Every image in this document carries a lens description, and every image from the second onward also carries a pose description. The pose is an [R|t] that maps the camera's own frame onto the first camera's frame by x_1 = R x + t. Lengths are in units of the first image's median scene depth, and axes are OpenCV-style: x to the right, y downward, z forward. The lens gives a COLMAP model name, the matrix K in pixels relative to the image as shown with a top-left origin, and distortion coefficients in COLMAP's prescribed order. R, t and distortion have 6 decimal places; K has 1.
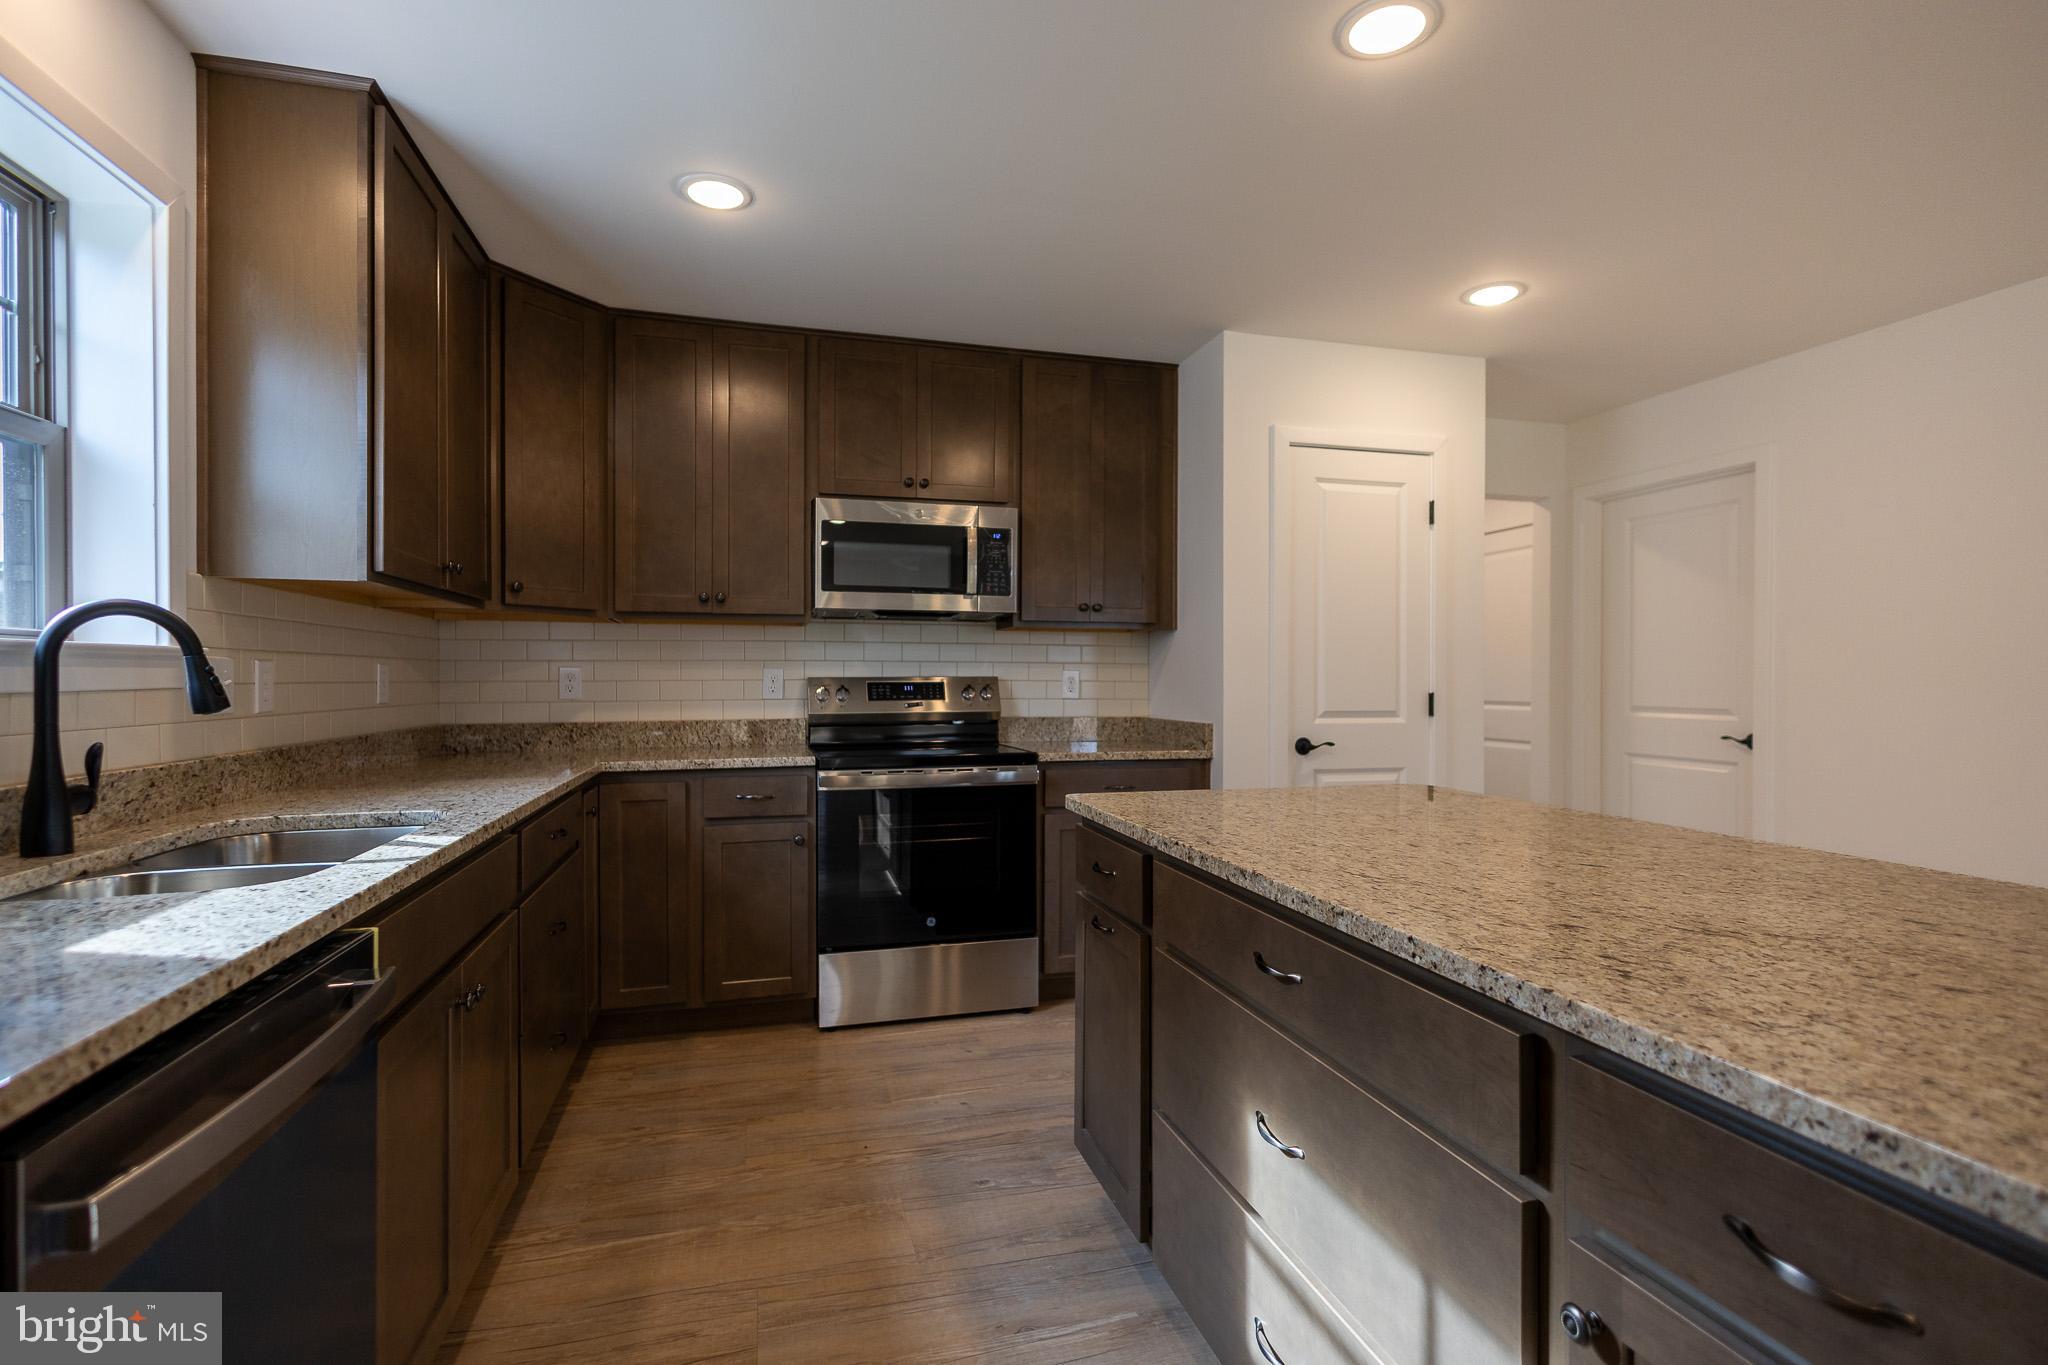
lens RADIAL K [[958.3, 0, 1024.0], [0, 958.3, 682.5], [0, 0, 1]] dist [0.001084, -0.000053]
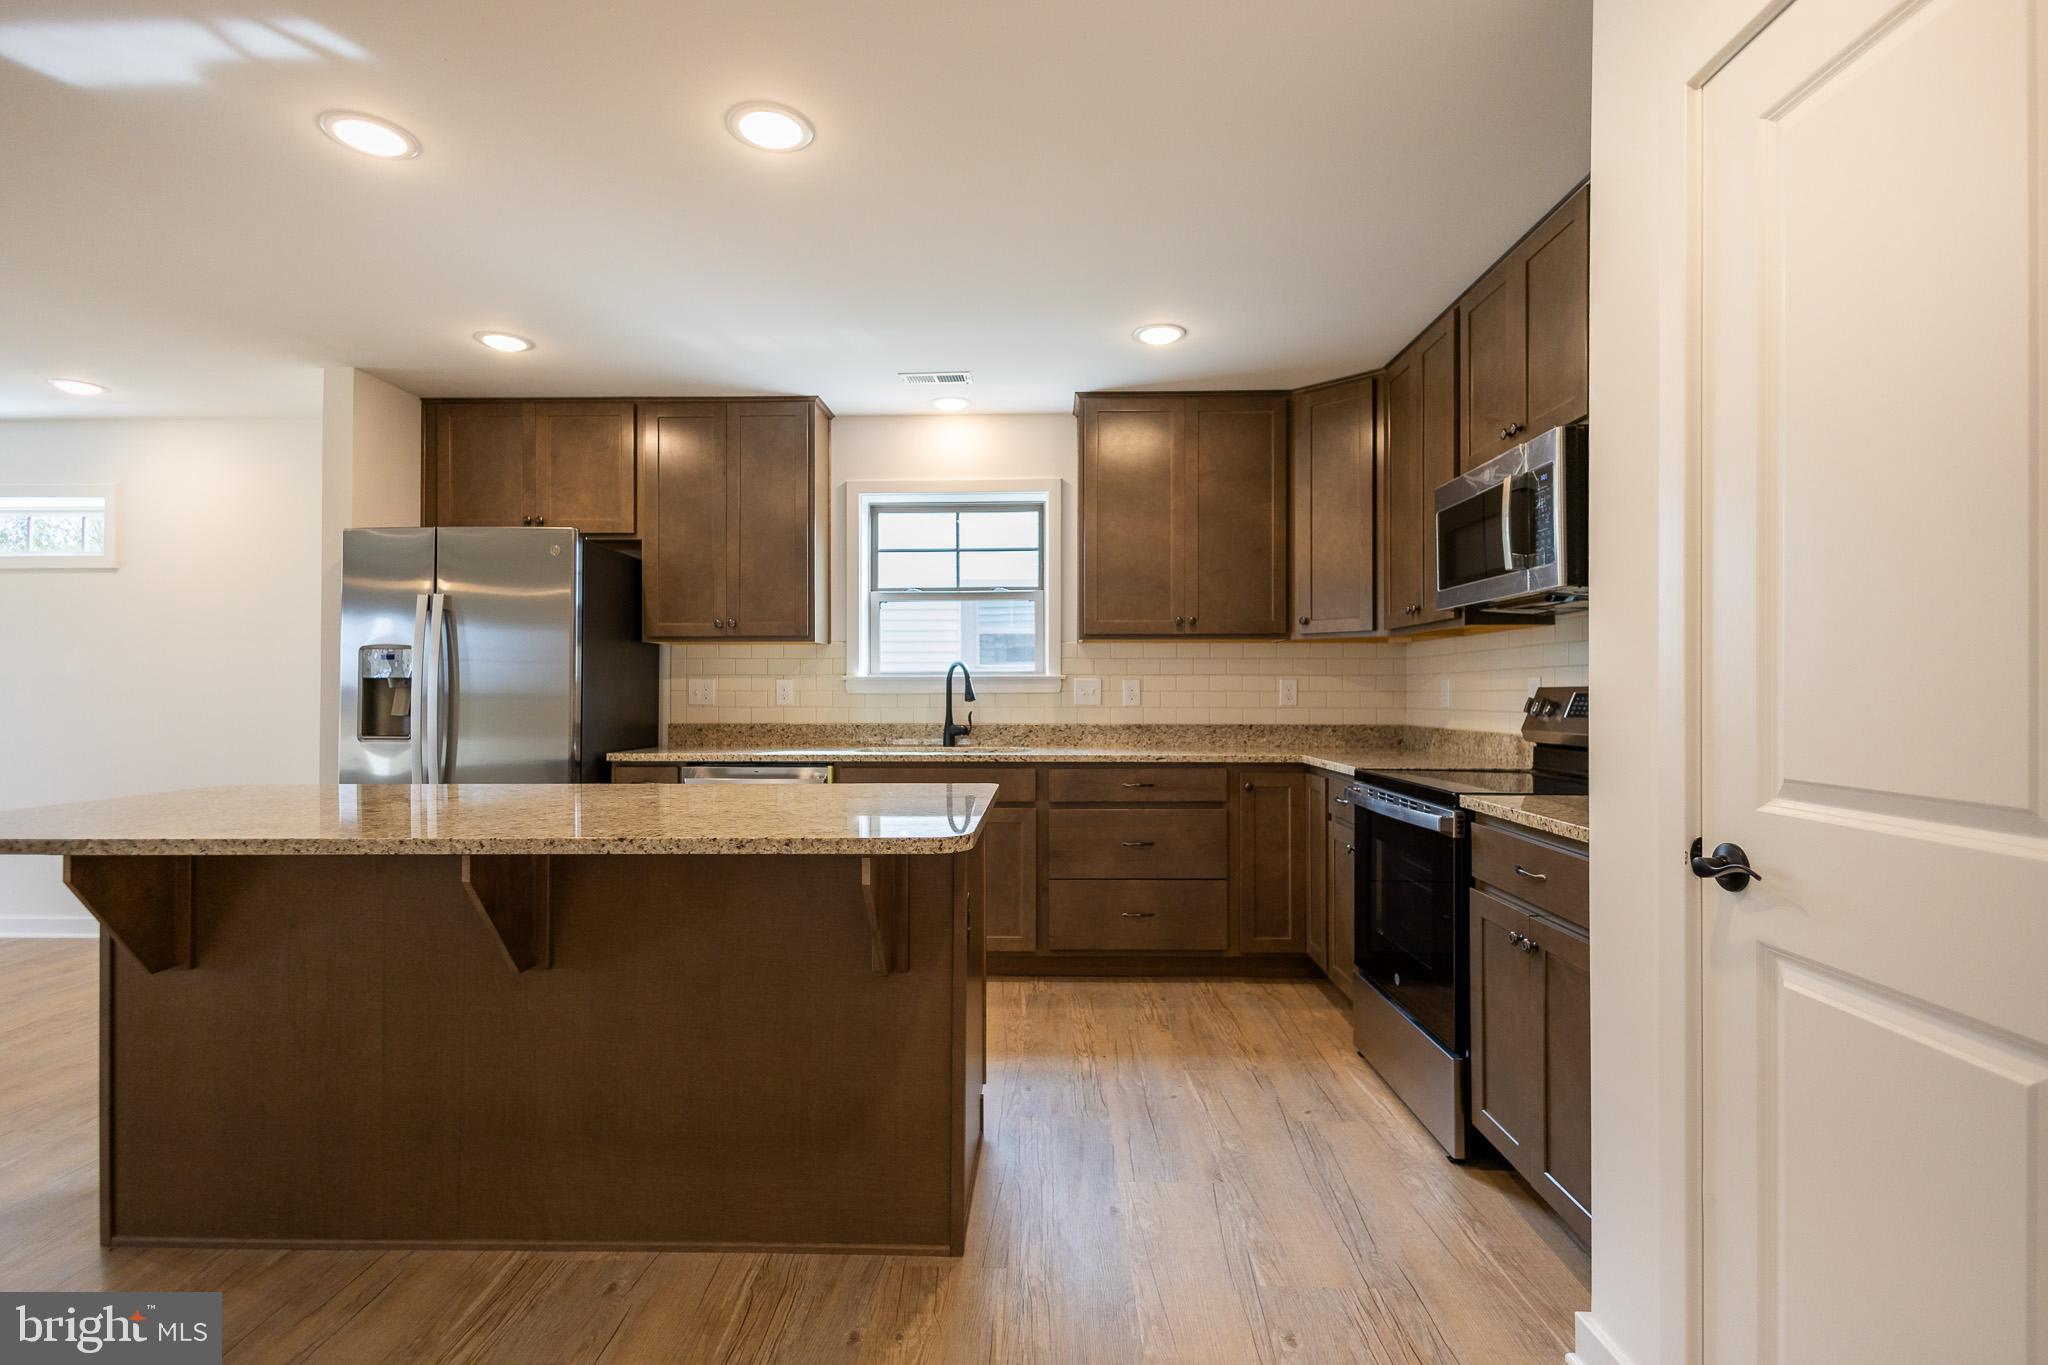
lens RADIAL K [[919.1, 0, 1015.2], [0, 919.1, 682.6], [0, 0, 1]] dist [0.002241, -0.000415]
pose [[-0.282693, -0.009115, -0.959167, 0.997878], [-0.005981, 0.999952, -0.007740, -0.000764], [0.959192, 0.003549, -0.282734, 1.177377]]
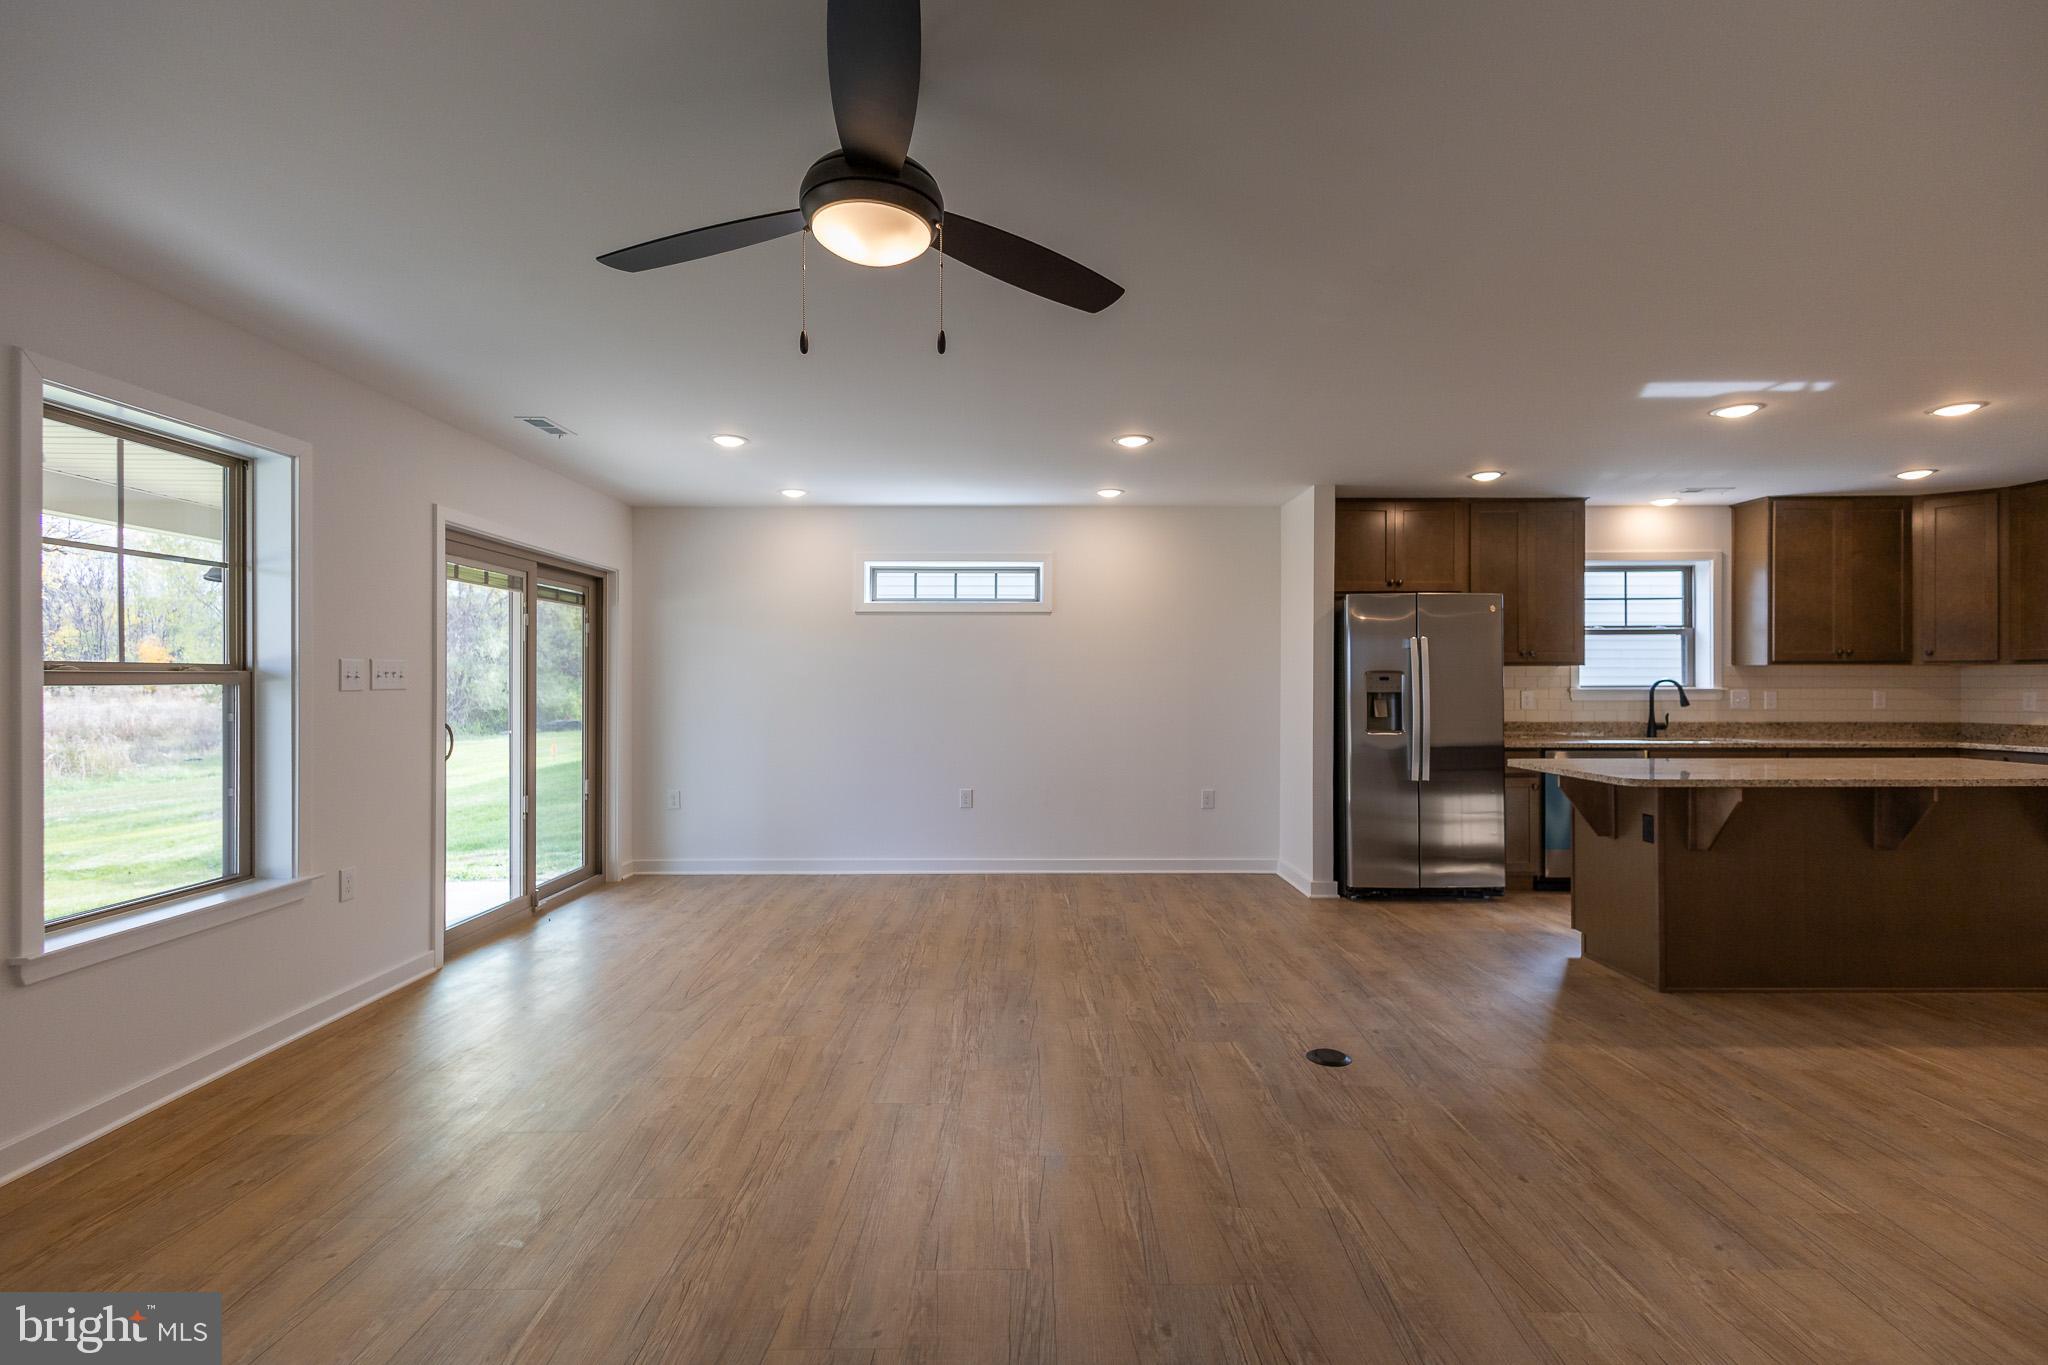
lens RADIAL K [[913.2, 0, 1047.4], [0, 913.2, 684.4], [0, 0, 1]] dist [0.004267, -0.000520]
pose [[-0.262583, -0.002042, -0.964907, 2.173048], [-0.005602, 0.999984, -0.000592, -0.026253], [0.964893, 0.005250, -0.262591, -0.330419]]
